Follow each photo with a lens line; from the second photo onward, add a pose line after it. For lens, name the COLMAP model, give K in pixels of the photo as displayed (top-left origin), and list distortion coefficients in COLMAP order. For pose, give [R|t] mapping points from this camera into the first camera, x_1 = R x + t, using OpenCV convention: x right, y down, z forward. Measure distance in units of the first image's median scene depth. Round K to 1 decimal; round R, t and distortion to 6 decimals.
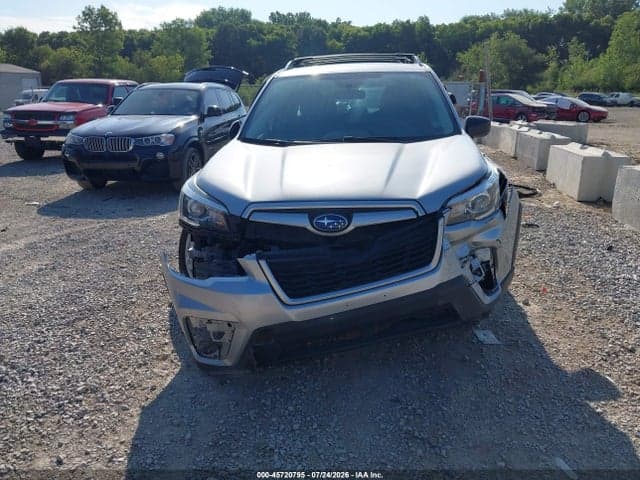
lens RADIAL K [[512.2, 0, 322.5], [0, 512.2, 239.7], [0, 0, 1]] dist [0.010391, -0.009997]
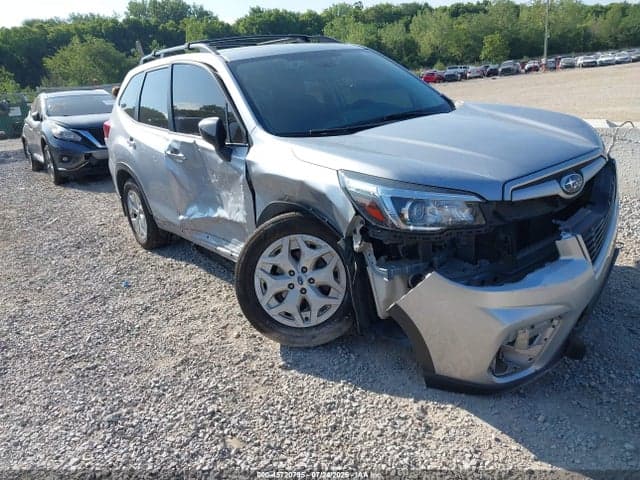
lens RADIAL K [[512.2, 0, 315.9], [0, 512.2, 235.1], [0, 0, 1]] dist [0.010391, -0.009997]
pose [[0.721754, -0.254732, 0.643570, -0.322891], [0.266496, 0.960404, 0.081267, -0.048536], [-0.638788, 0.112854, 0.761061, 0.195083]]
